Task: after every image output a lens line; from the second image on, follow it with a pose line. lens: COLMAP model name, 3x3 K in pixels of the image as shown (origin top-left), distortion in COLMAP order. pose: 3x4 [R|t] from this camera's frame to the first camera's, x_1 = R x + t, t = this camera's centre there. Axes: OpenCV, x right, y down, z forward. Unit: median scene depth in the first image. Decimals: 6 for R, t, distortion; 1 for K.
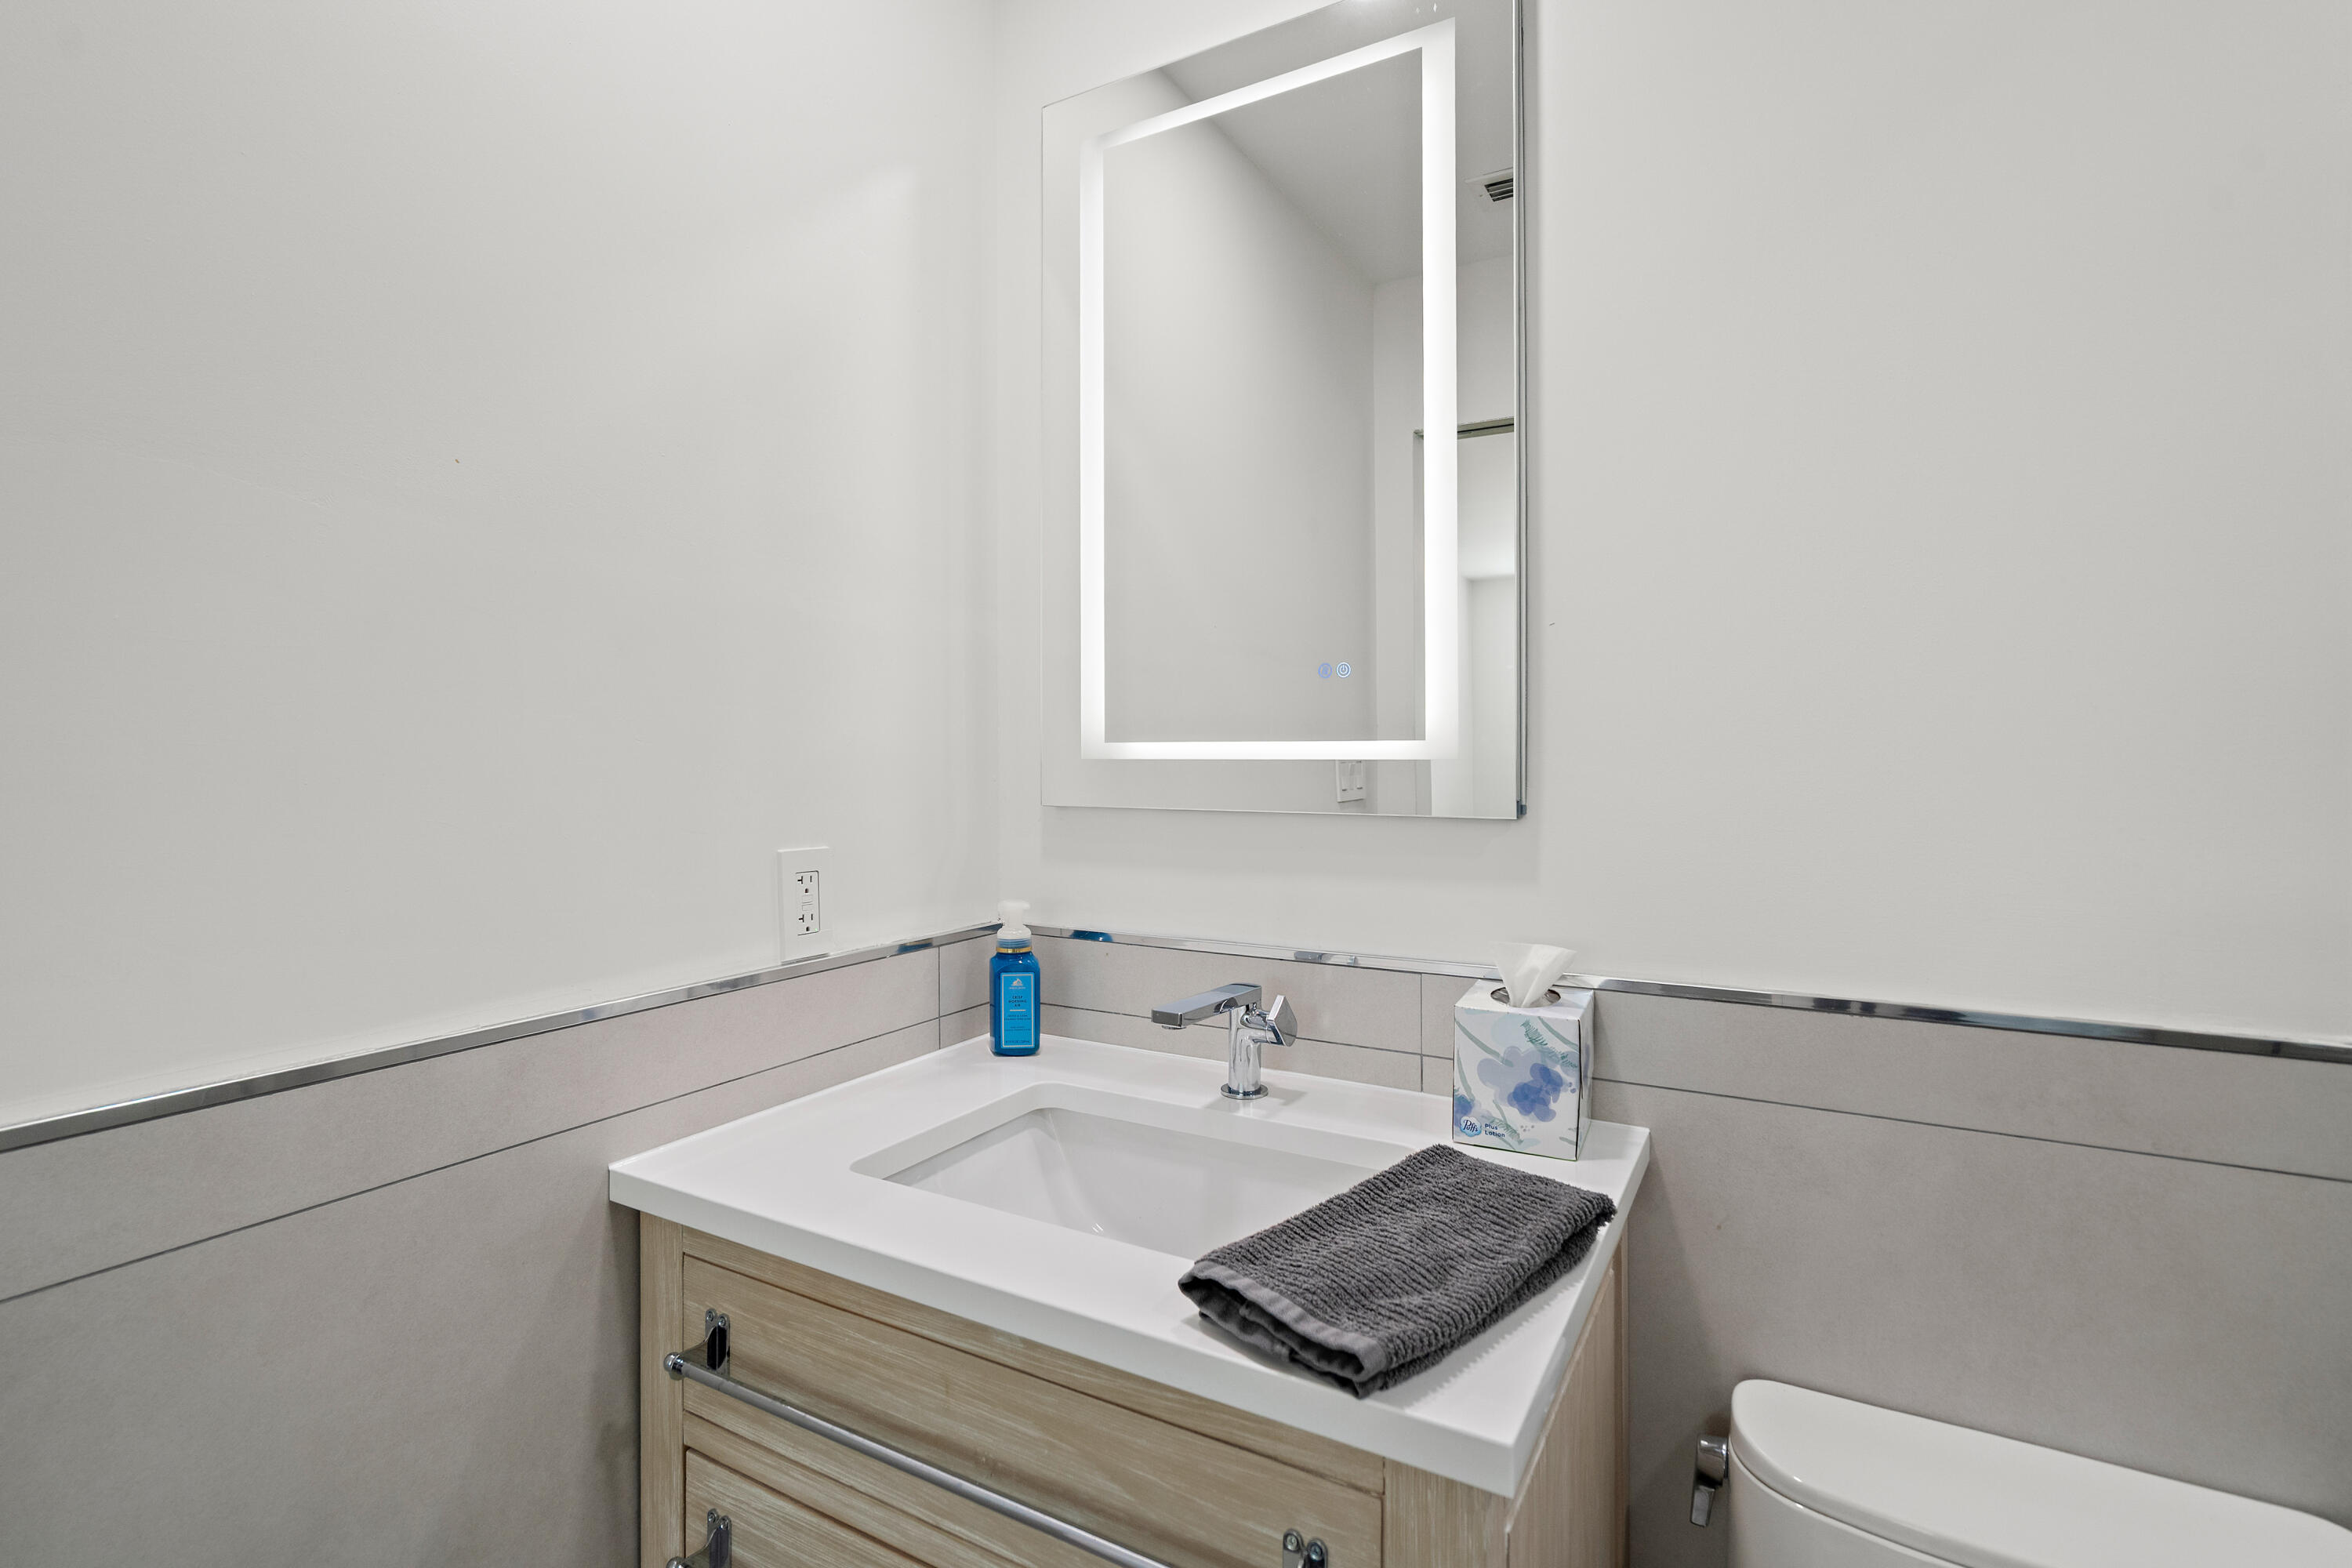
lens RADIAL K [[1105.5, 0, 1181.6], [0, 1105.5, 755.3], [0, 0, 1]] dist [-0.000880, 0.000460]
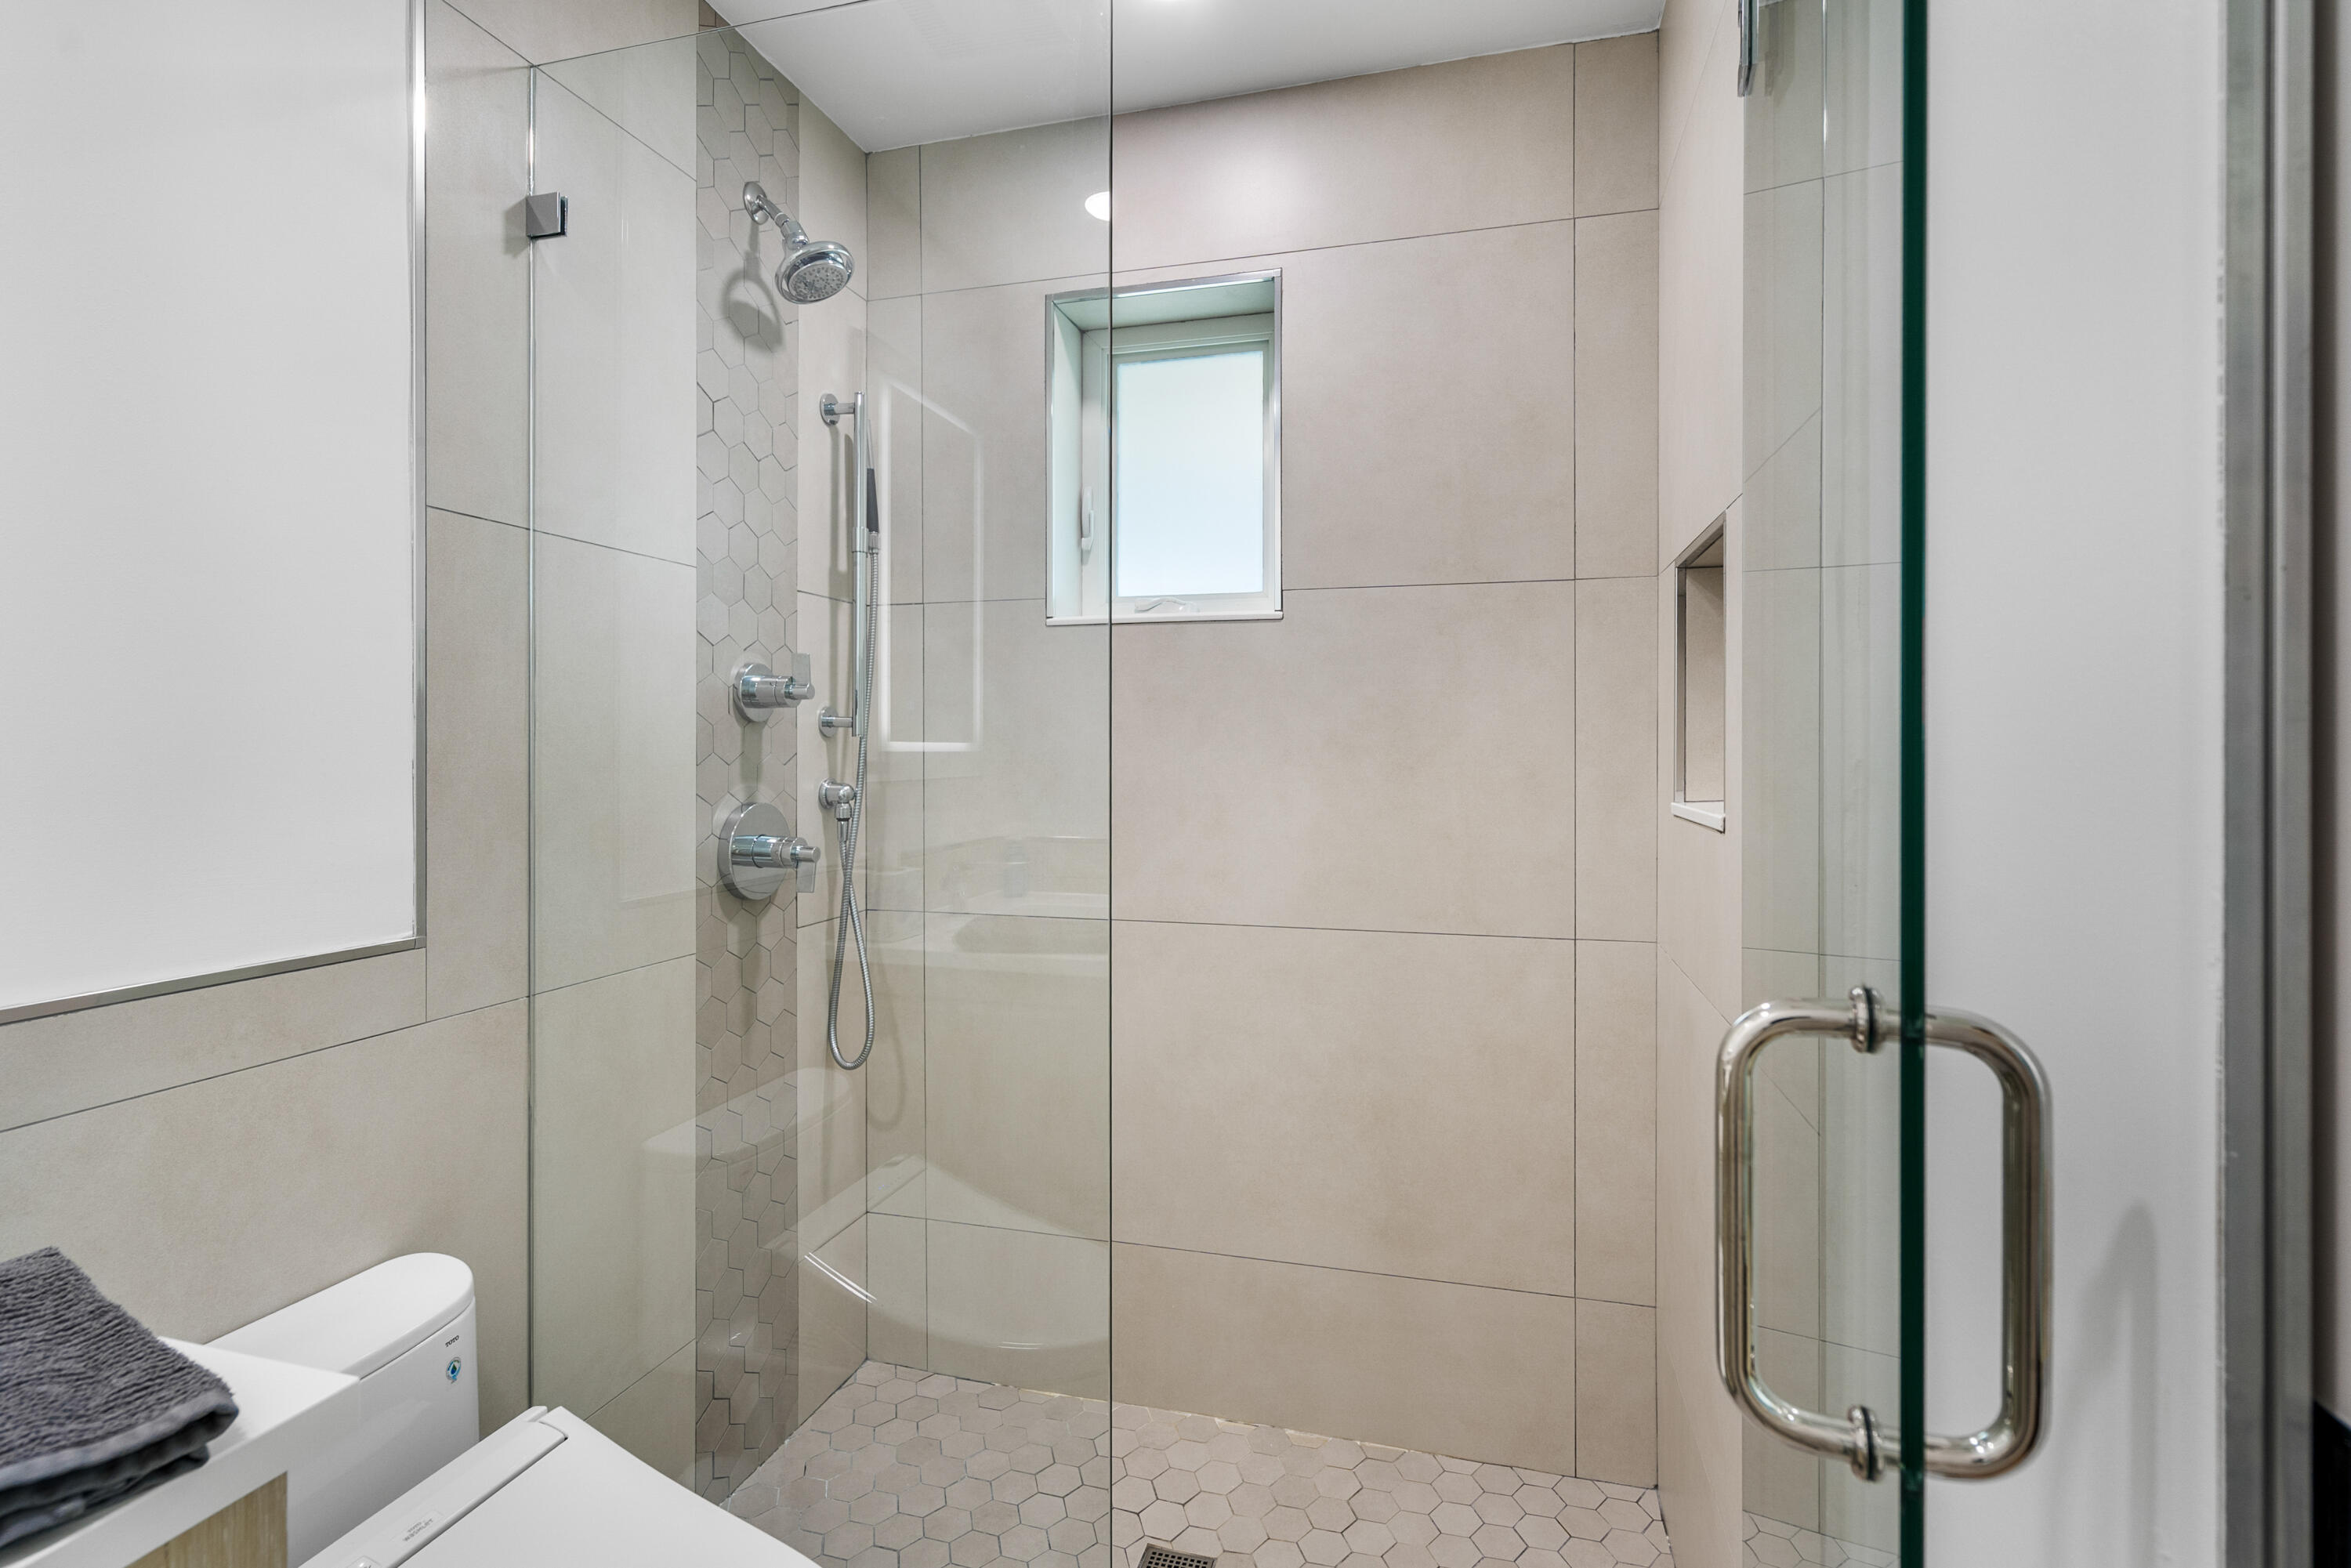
lens RADIAL K [[1105.0, 0, 1181.1], [0, 1105.0, 755.3], [0, 0, 1]] dist [-0.000880, 0.000460]
pose [[-0.259385, -0.003663, 0.965767, -0.575366], [-0.003961, 0.999988, 0.002729, 0.001065], [-0.965766, -0.003117, -0.259397, 0.296326]]
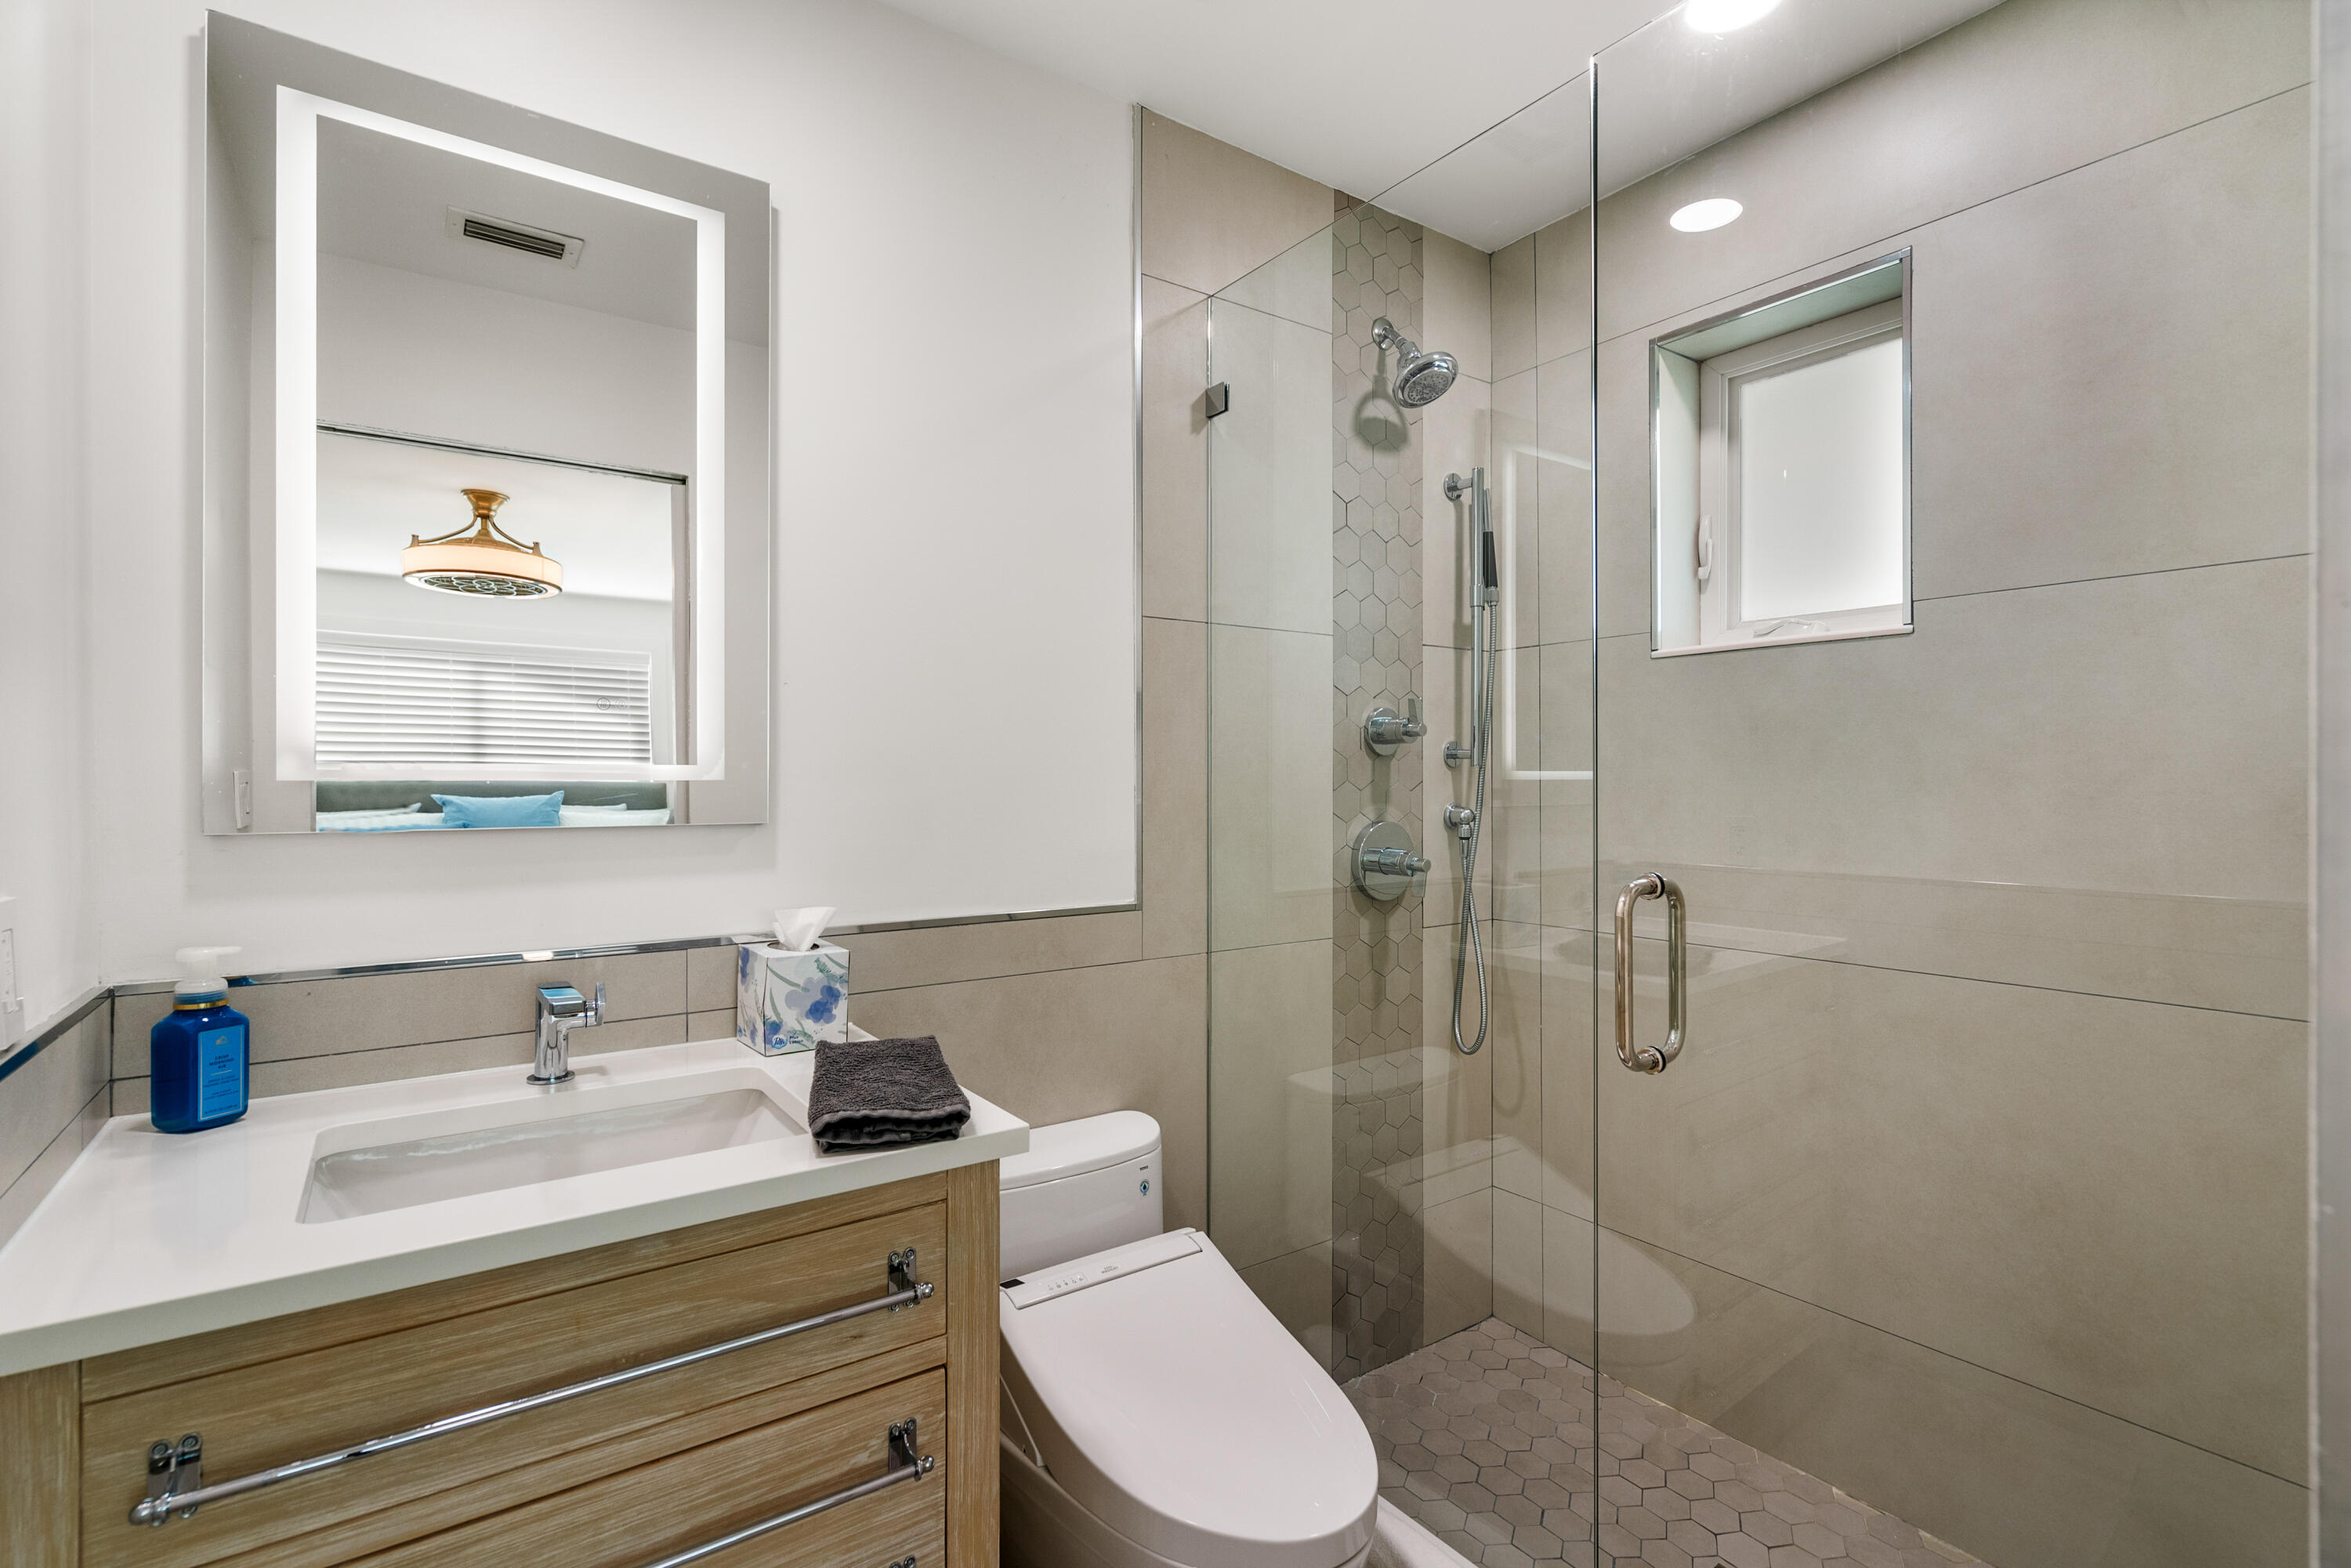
lens RADIAL K [[1089.1, 0, 1175.5], [0, 1089.1, 784.0], [0, 0, 1]] dist [-0.003201, 0.000094]
pose [[0.415454, -0.003296, 0.909608, -0.813093], [-0.002331, 0.999986, 0.004688, 0.001857], [-0.909611, -0.004068, 0.415440, -0.029022]]
